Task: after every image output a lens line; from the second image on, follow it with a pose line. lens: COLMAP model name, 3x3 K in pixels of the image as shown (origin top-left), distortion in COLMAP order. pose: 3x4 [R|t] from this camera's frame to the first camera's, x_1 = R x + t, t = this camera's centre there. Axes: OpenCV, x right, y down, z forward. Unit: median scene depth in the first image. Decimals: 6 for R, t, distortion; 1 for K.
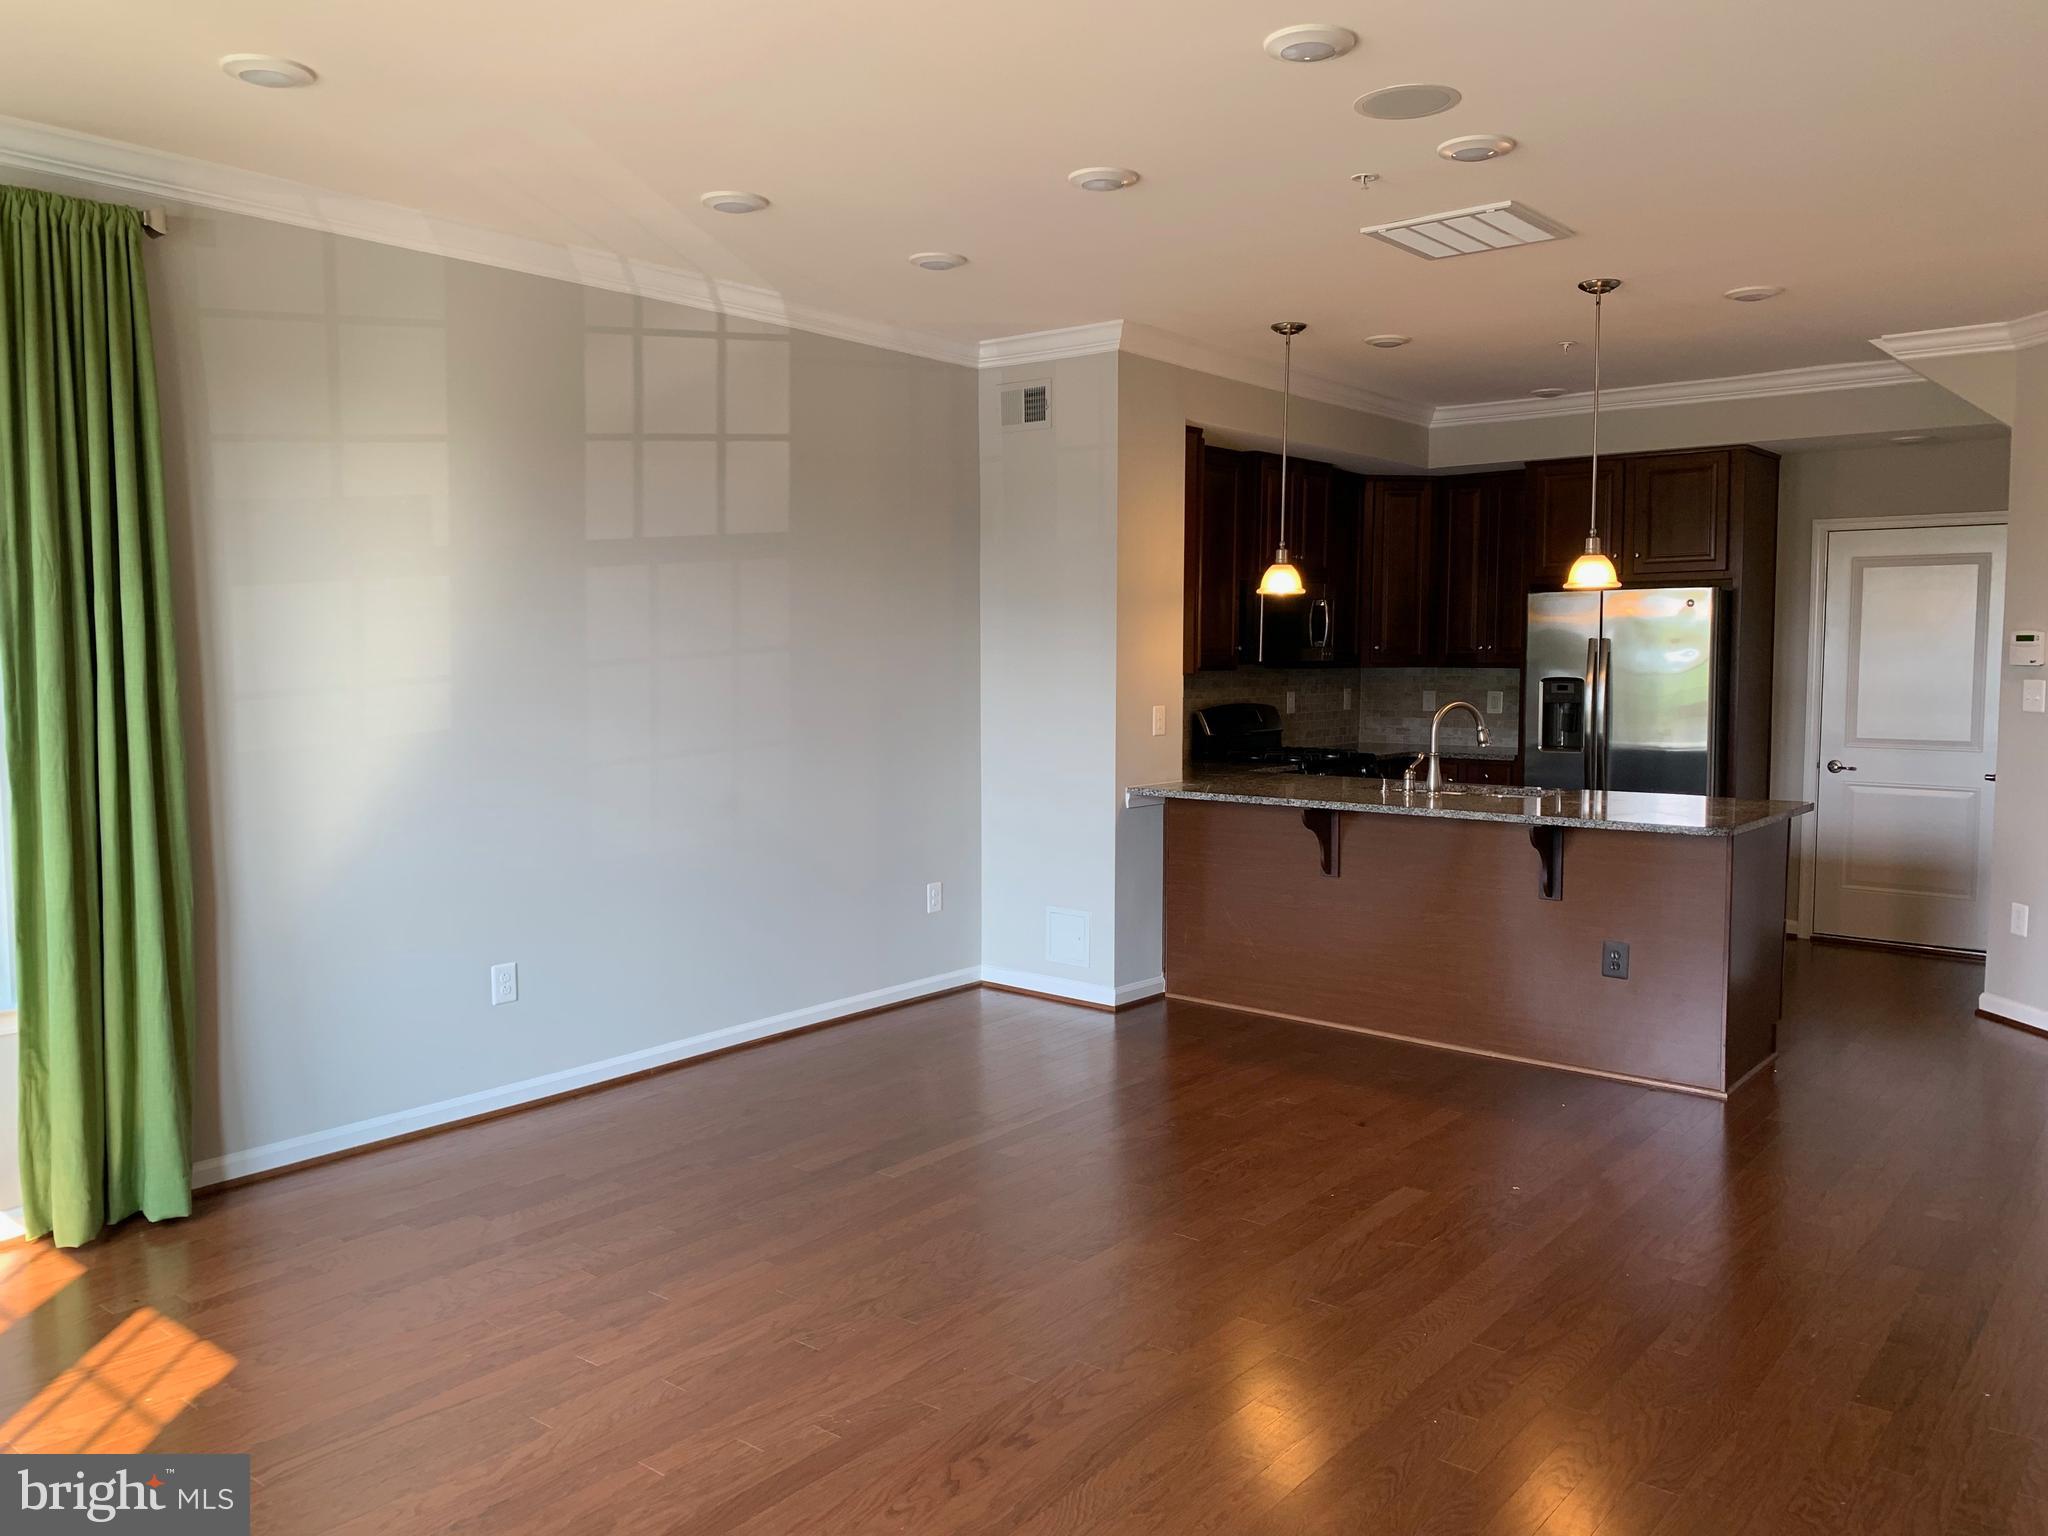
lens RADIAL K [[1546.8, 0, 1018.6], [0, 1546.8, 784.5], [0, 0, 1]] dist [0.090235, -0.154139]
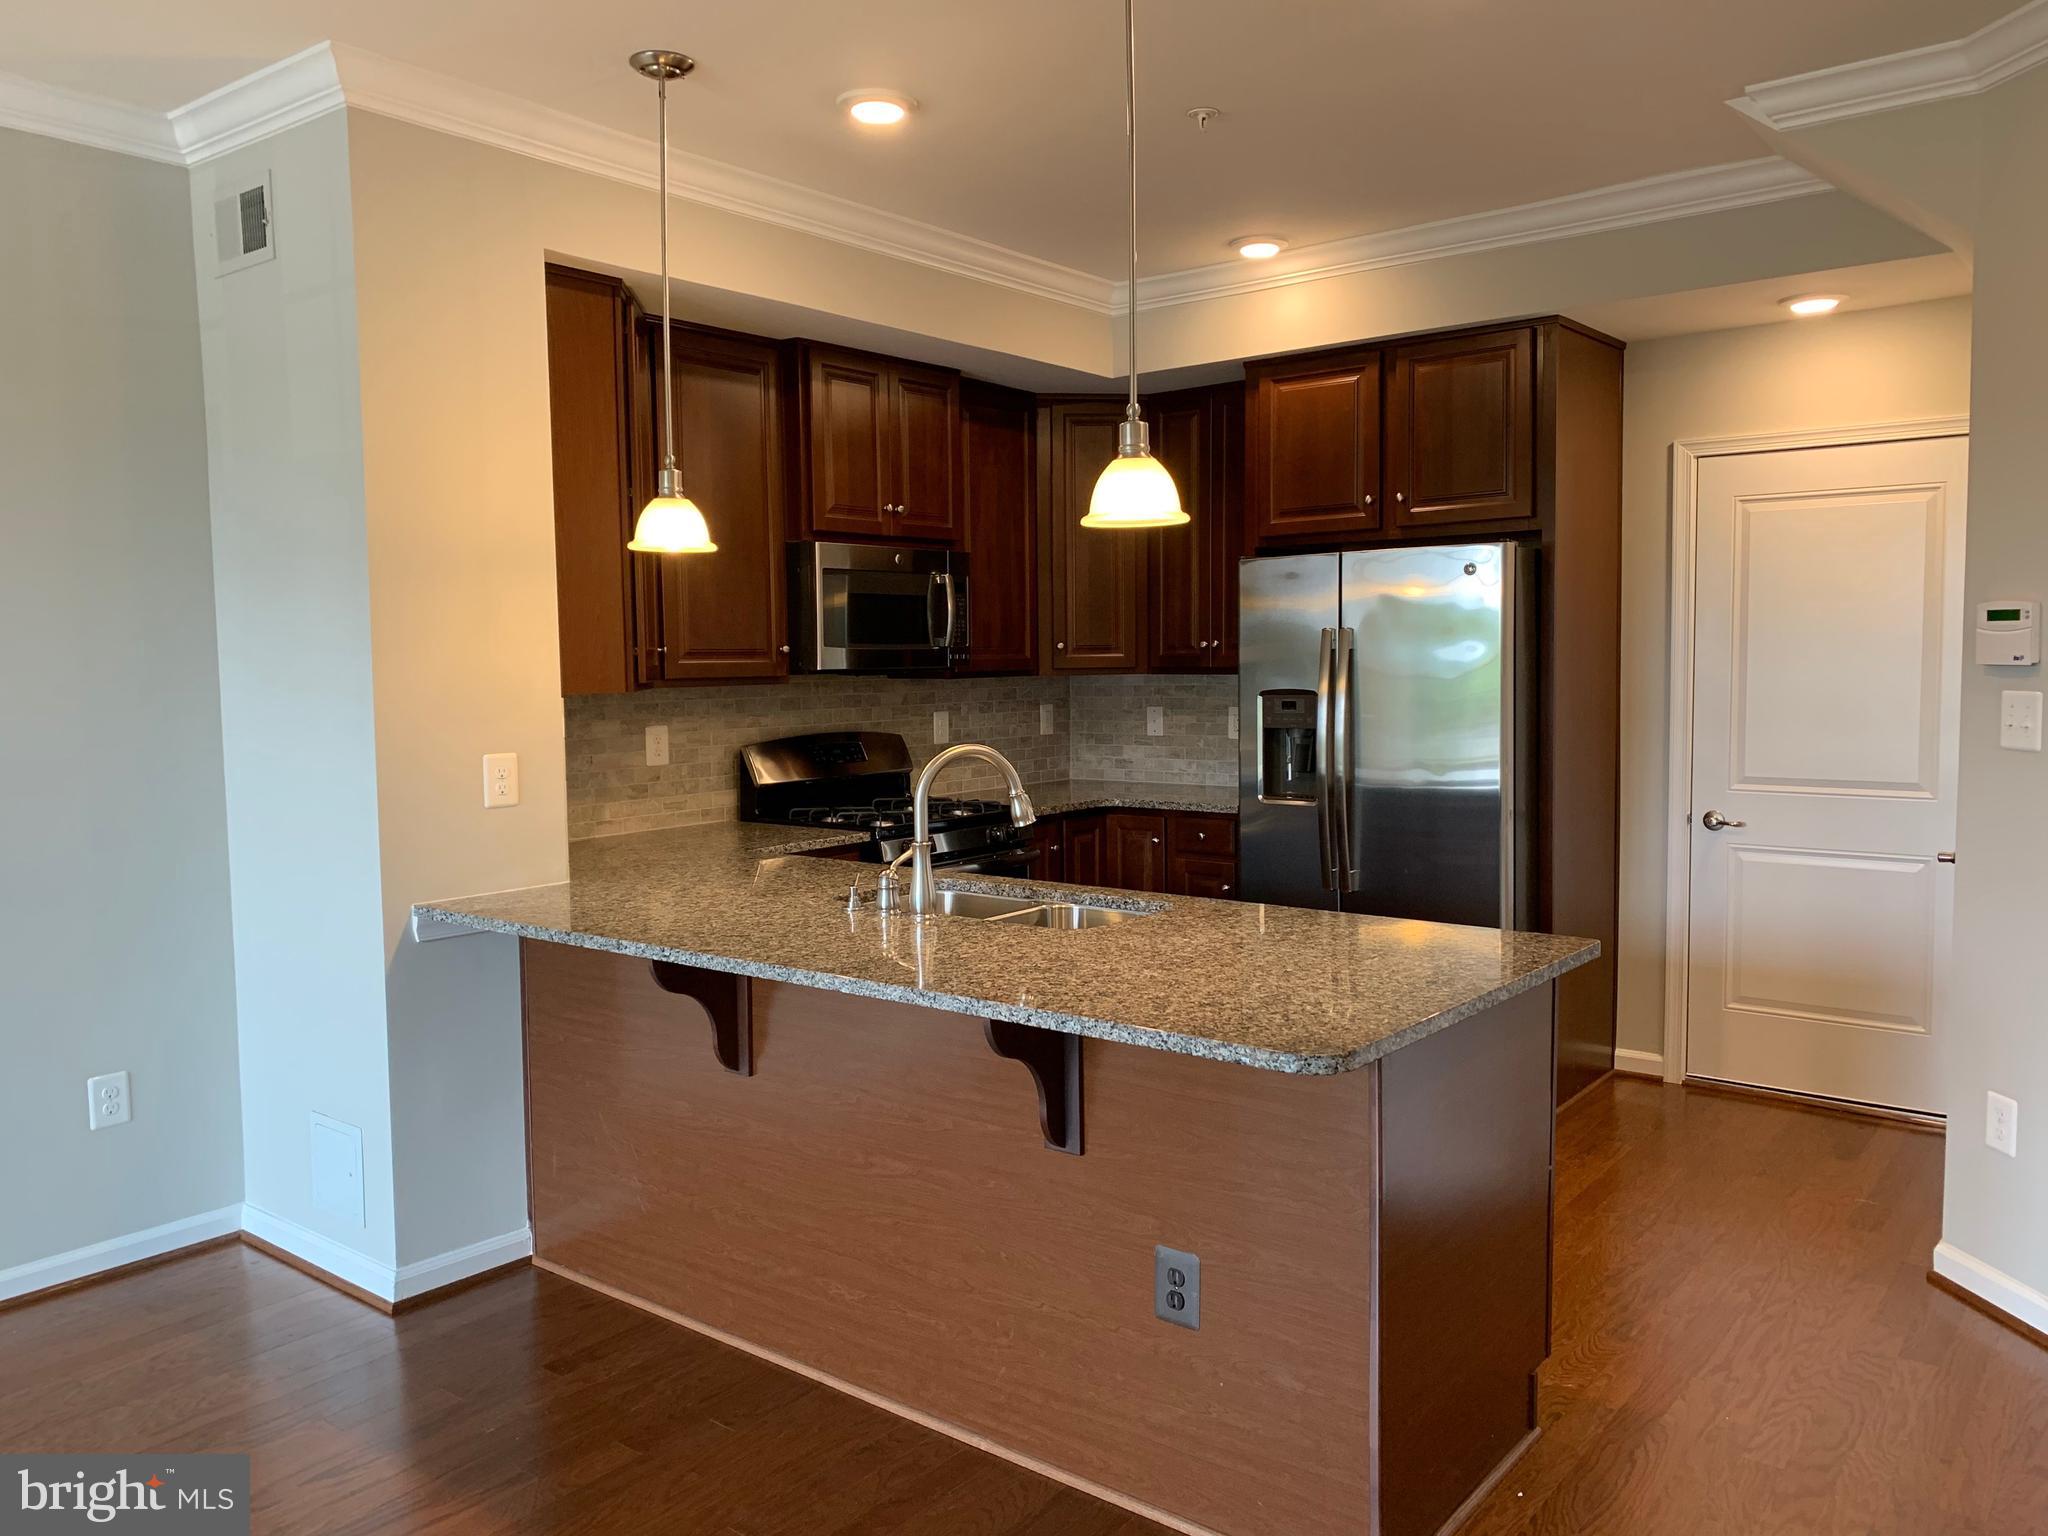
lens RADIAL K [[1560.6, 0, 1024.0], [0, 1560.6, 768.0], [0, 0, 1]] dist [0.092498, -0.157795]
pose [[0.999756, -0.014379, 0.016784, 0.237478], [0.014578, 0.999824, -0.011799, -0.031211], [-0.016612, 0.012041, 0.999790, 0.370066]]
